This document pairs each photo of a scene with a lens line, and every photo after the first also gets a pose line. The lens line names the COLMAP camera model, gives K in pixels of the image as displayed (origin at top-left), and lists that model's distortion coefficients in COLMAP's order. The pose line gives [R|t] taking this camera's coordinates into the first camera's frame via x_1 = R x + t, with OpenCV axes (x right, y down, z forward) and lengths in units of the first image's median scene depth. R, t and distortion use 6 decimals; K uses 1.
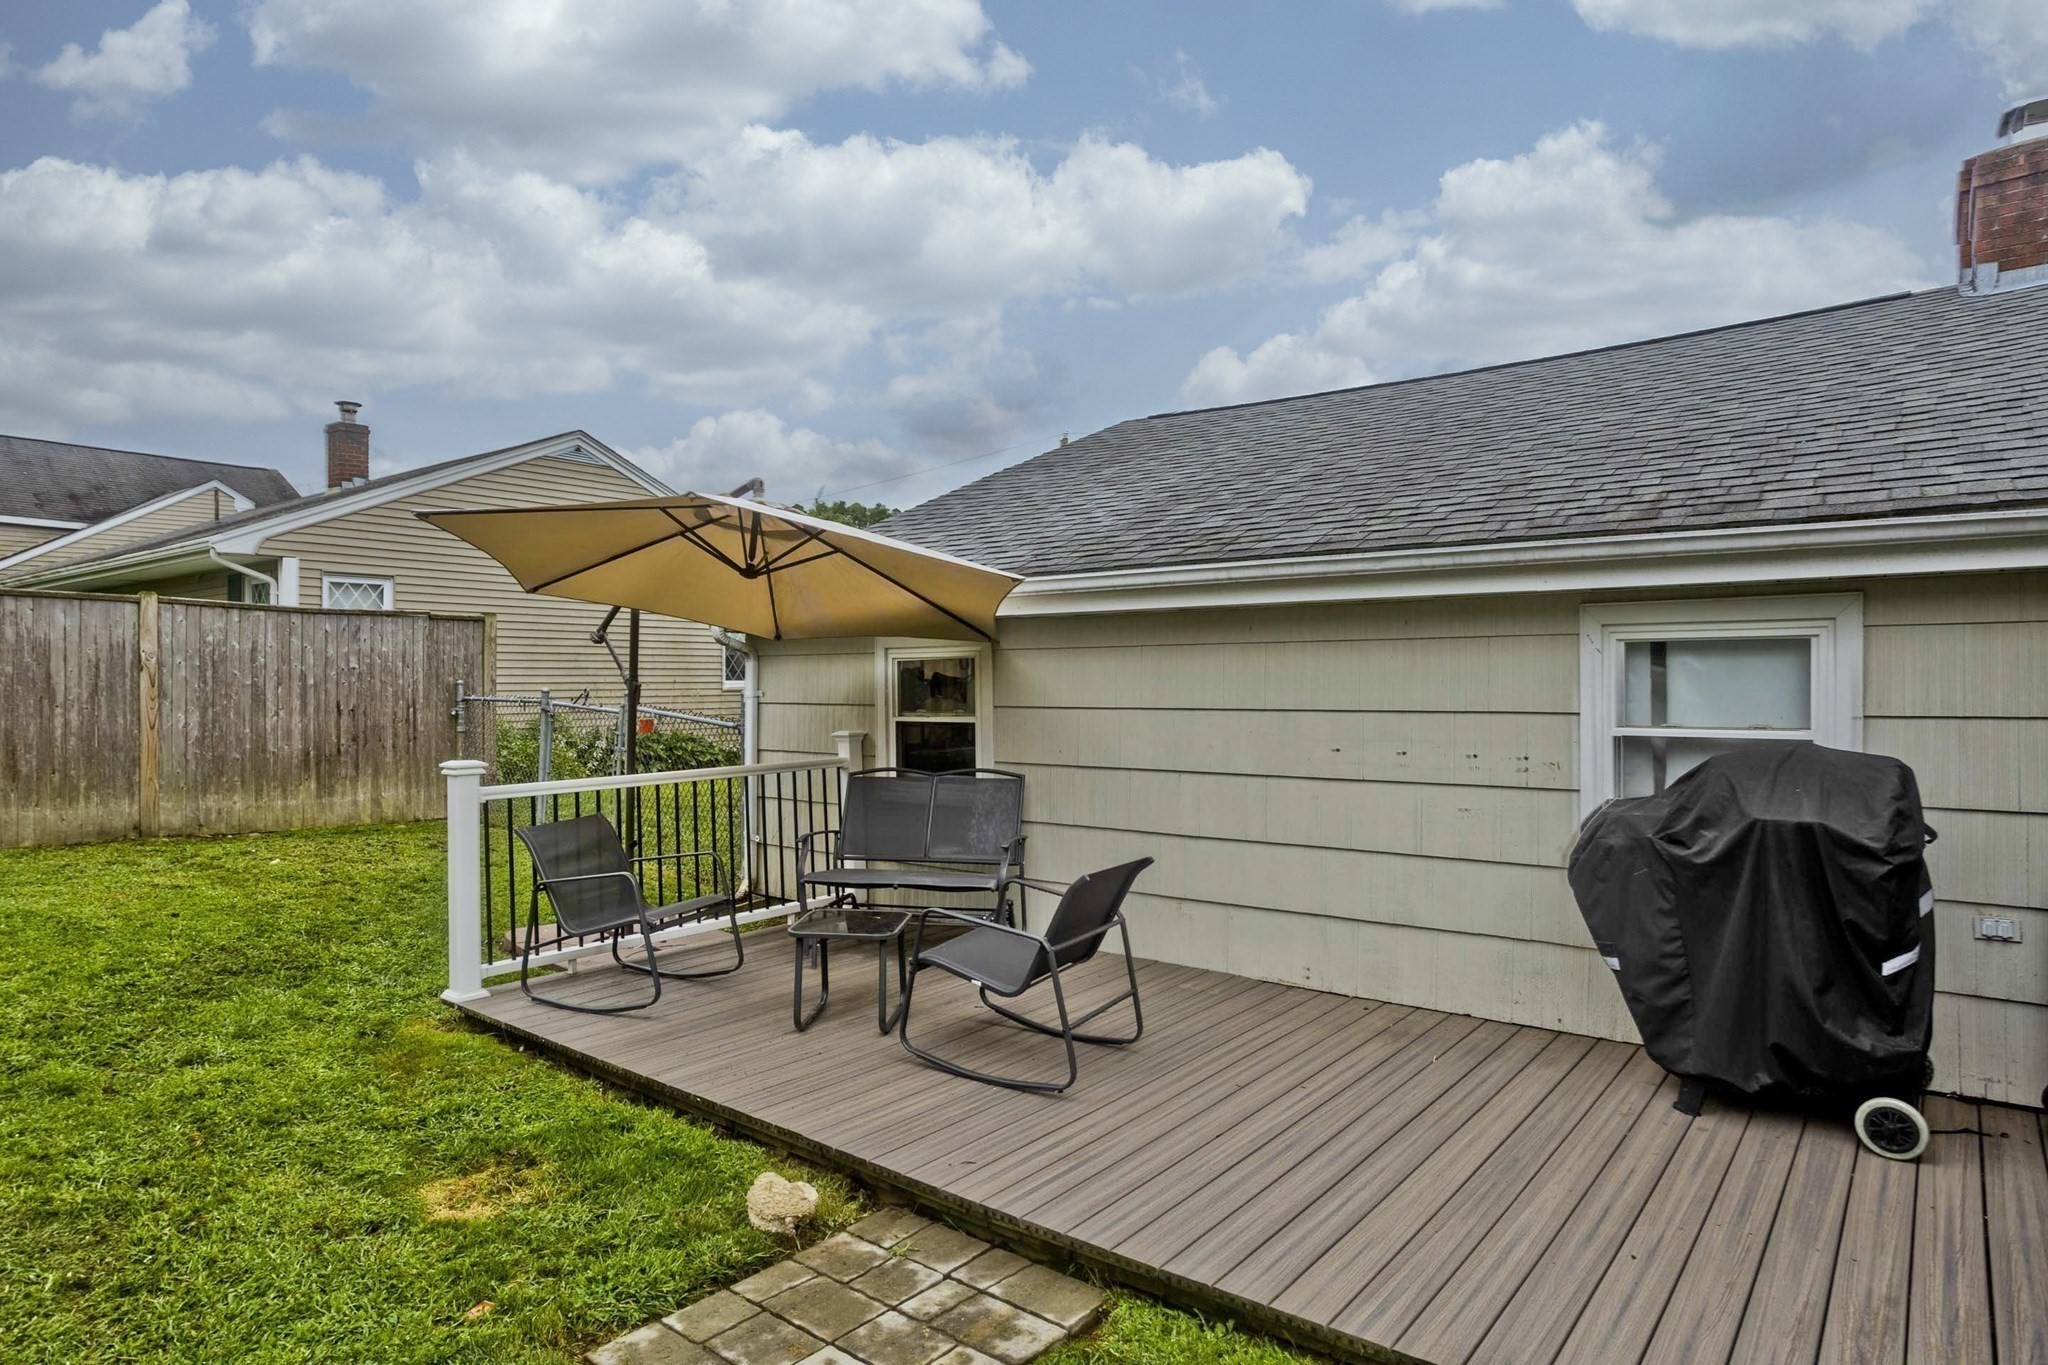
lens RADIAL K [[1149.3, 0, 992.2], [0, 1149.3, 684.3], [0, 0, 1]] dist [0.002127, 0.003924]
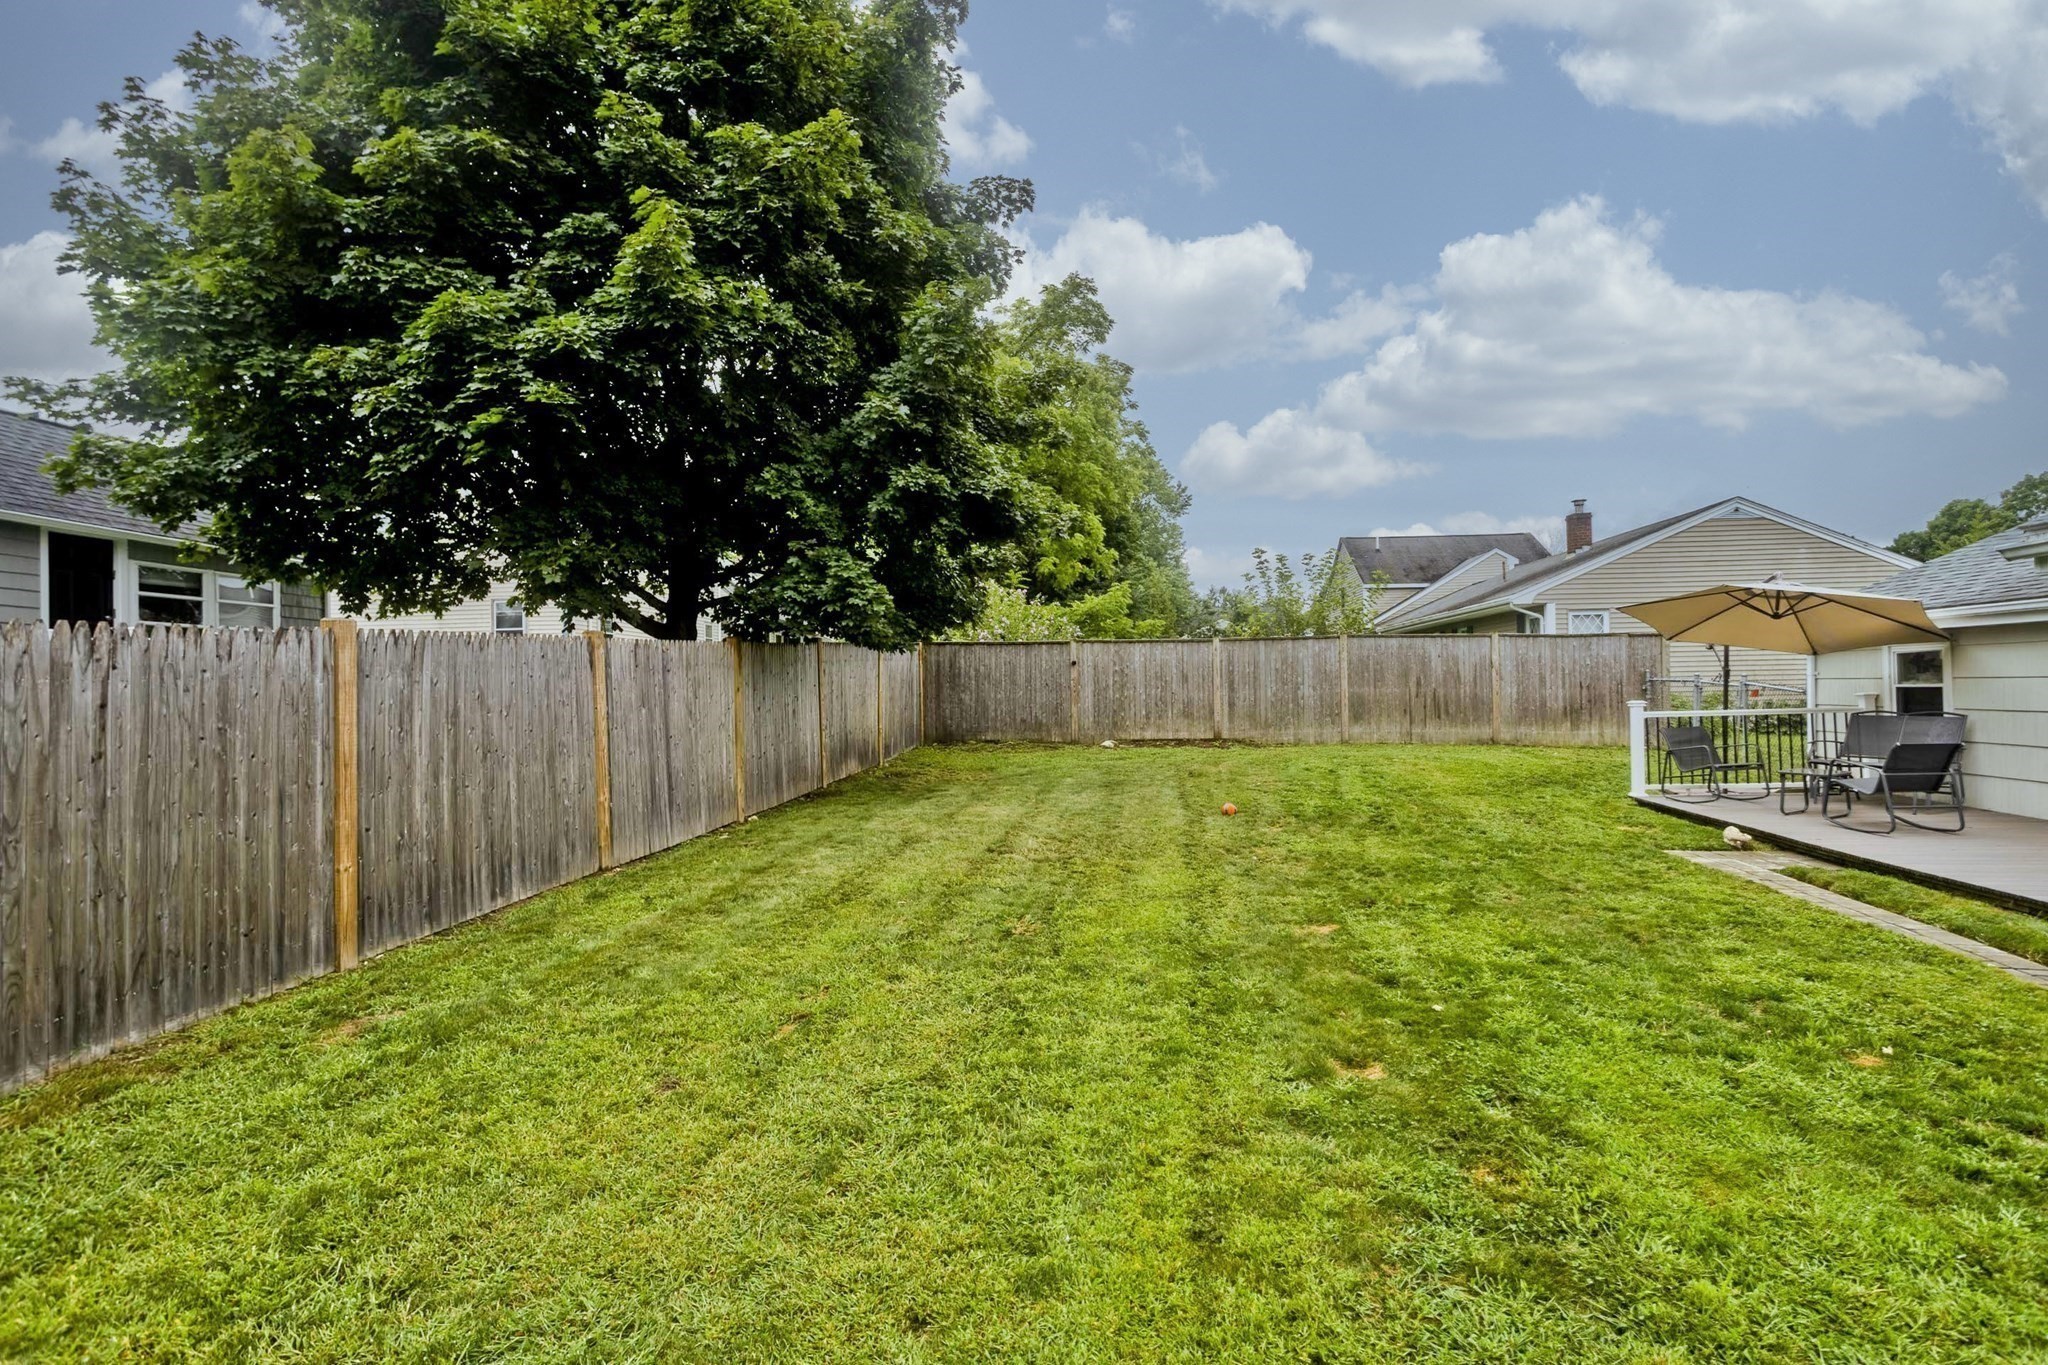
lens RADIAL K [[977.9, 0, 1048.9], [0, 977.9, 674.6], [0, 0, 1]] dist [-0.021584, 0.008905]
pose [[0.533947, -0.016407, -0.845359, 0.486446], [0.014280, 0.999844, -0.010385, 0.010470], [0.845397, -0.006527, 0.534098, -0.909605]]
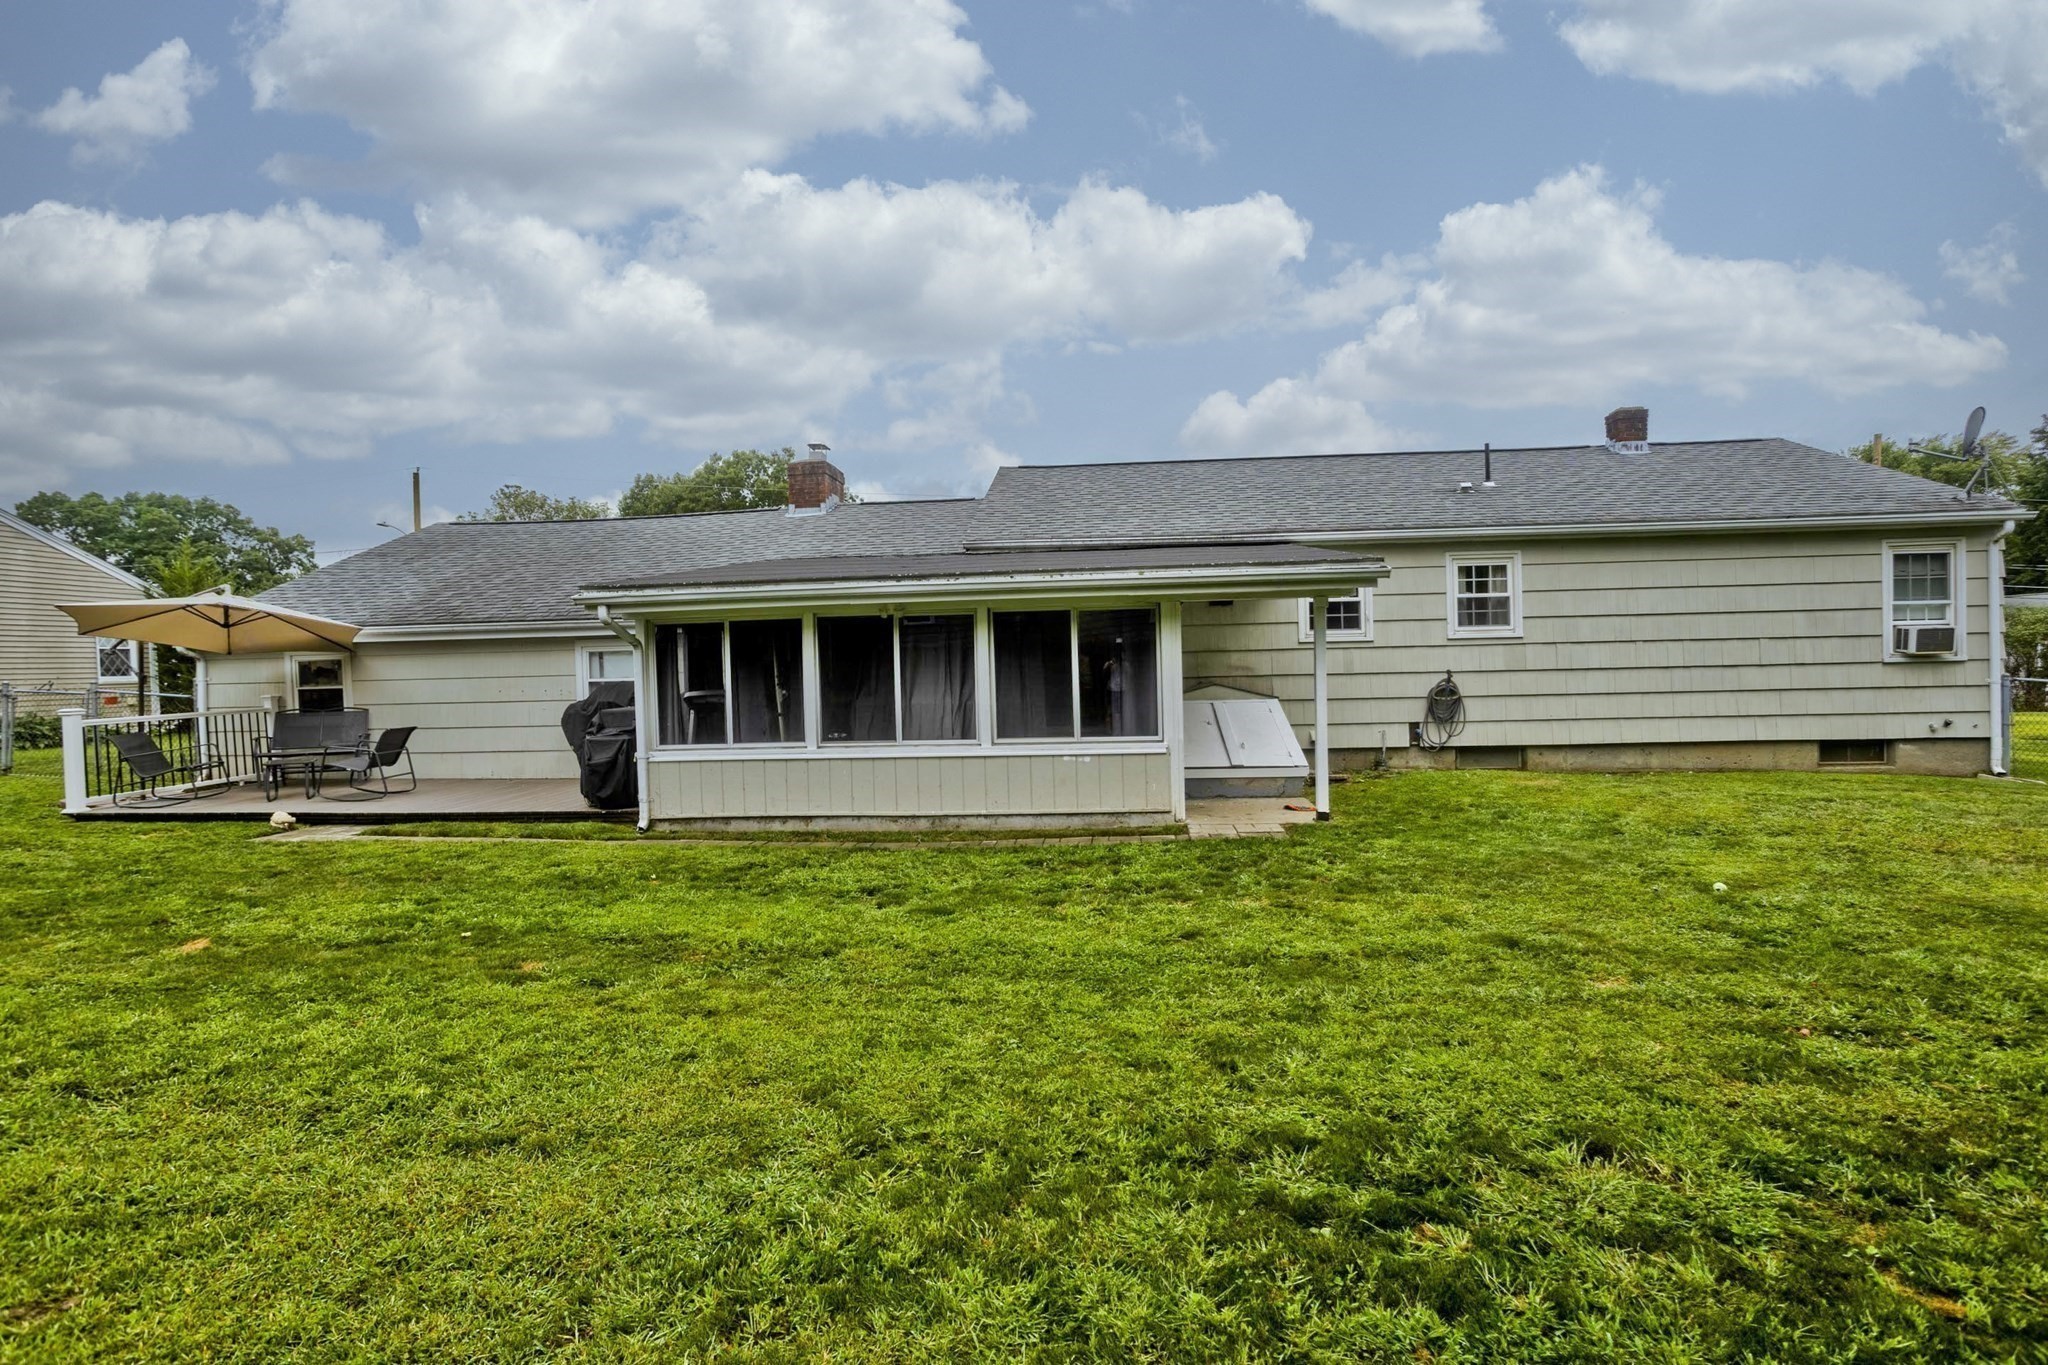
lens RADIAL K [[990.8, 0, 1028.2], [0, 990.8, 687.9], [0, 0, 1]] dist [-0.029739, 0.020068]
pose [[0.821572, -0.031272, 0.569246, -0.004789], [0.021626, 0.999485, 0.023696, 0.015523], [-0.569694, -0.007157, 0.821826, -1.284778]]
